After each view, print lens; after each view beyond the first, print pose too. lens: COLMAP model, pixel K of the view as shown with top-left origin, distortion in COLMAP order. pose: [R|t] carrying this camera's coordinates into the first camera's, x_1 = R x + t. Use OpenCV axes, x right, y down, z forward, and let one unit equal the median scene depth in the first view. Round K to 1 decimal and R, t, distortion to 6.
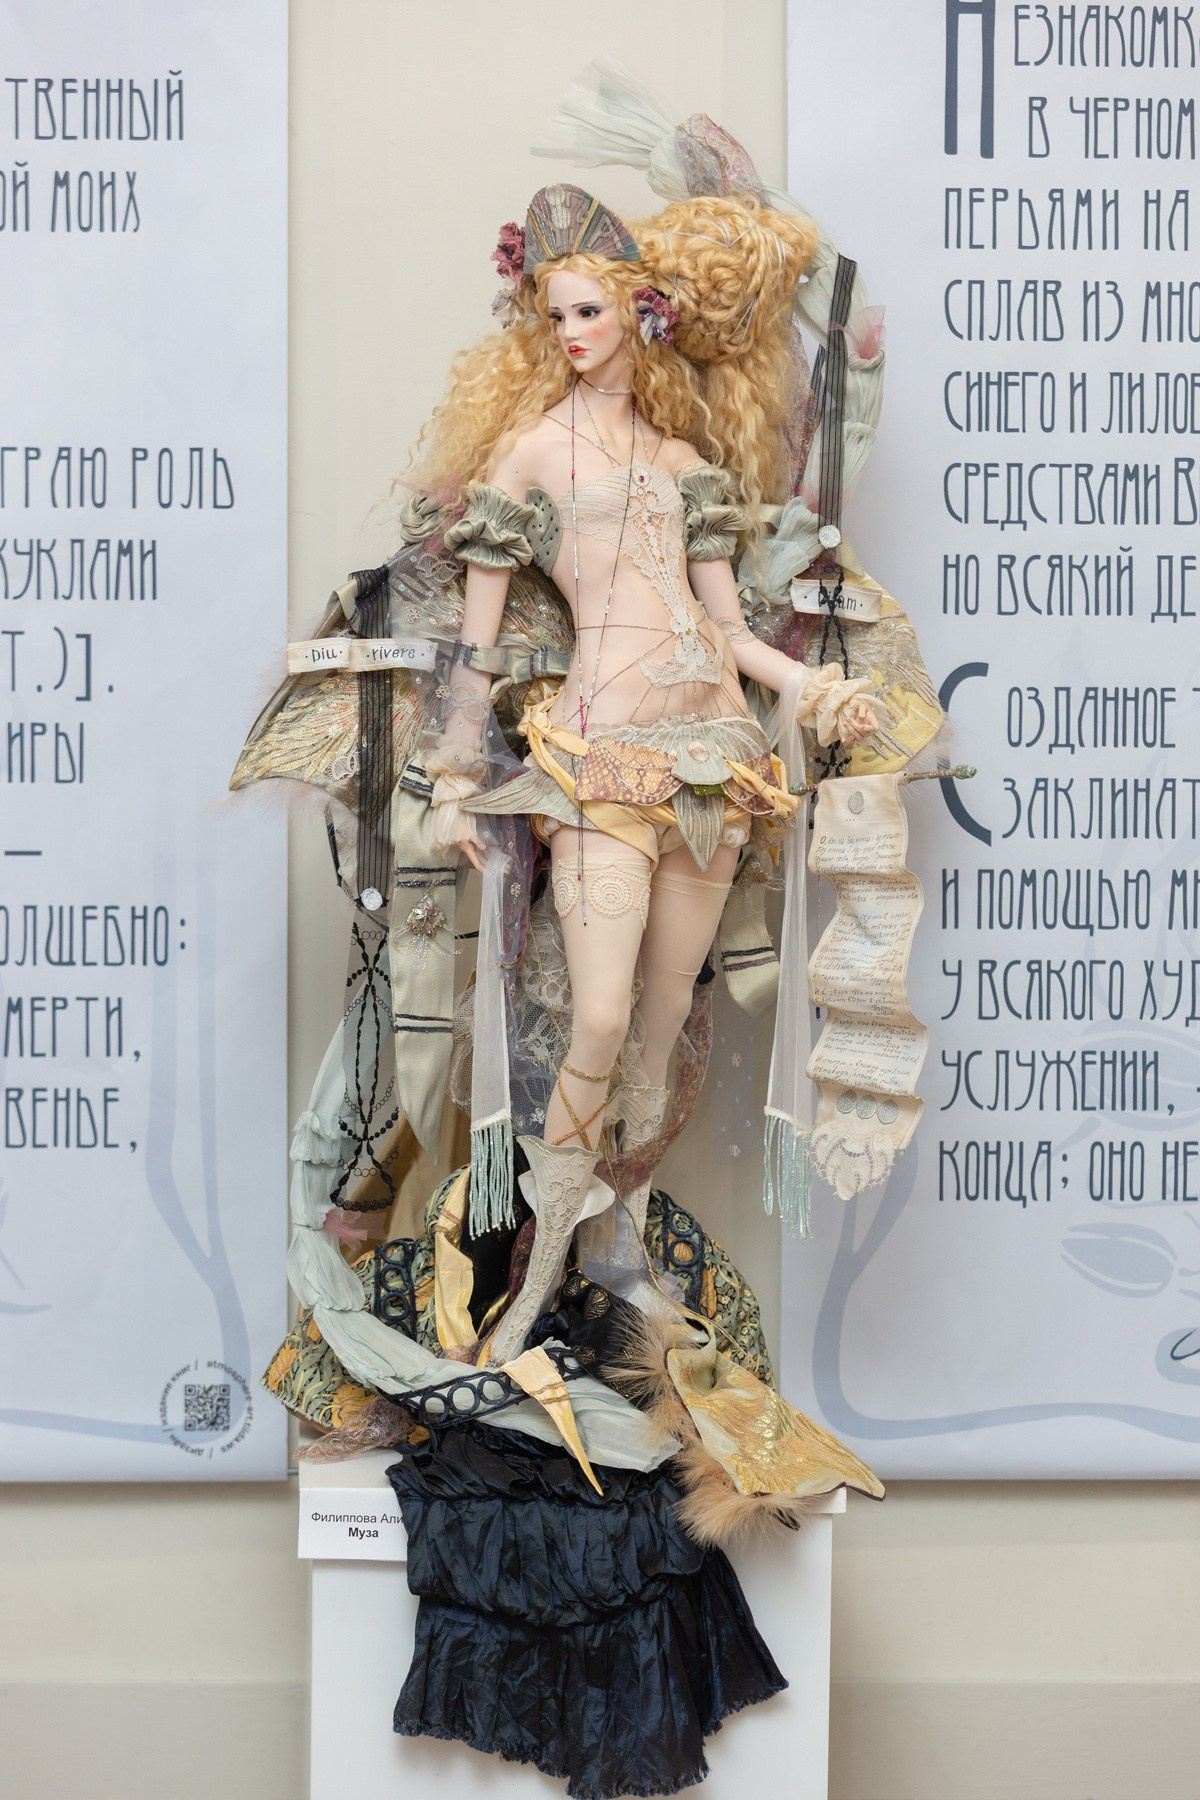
lens RADIAL K [[5020.2, 0, 600.2], [0, 5020.2, 896.0], [0, 0, 1]] dist [-0.118242, 0.000000]
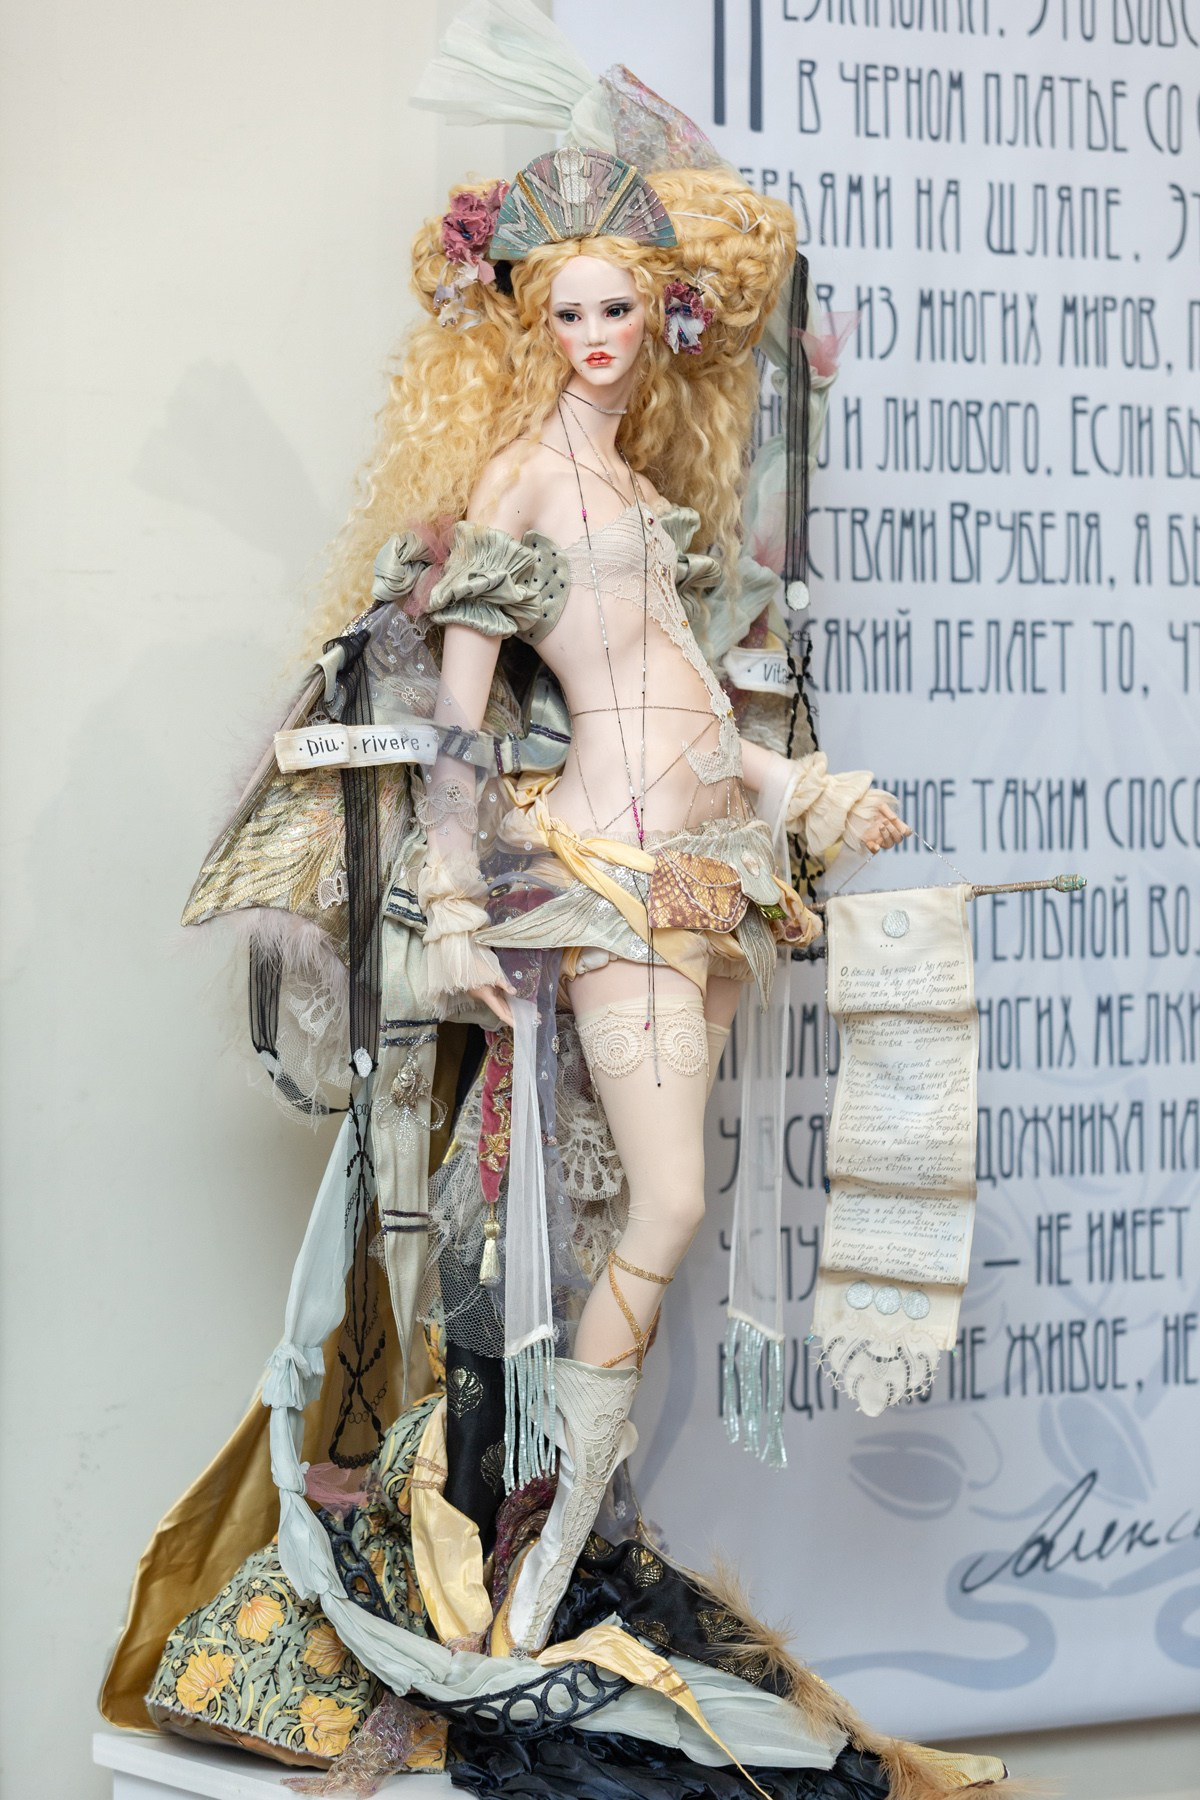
lens RADIAL K [[6113.3, 0, 600.1], [0, 6113.3, 901.8], [0, 0, 1]] dist [-0.142752, 0.000000]
pose [[0.876332, -0.019548, 0.481311, -0.463176], [0.030427, 0.999427, -0.014808, -0.009031], [-0.480746, 0.027622, 0.876425, 0.158306]]
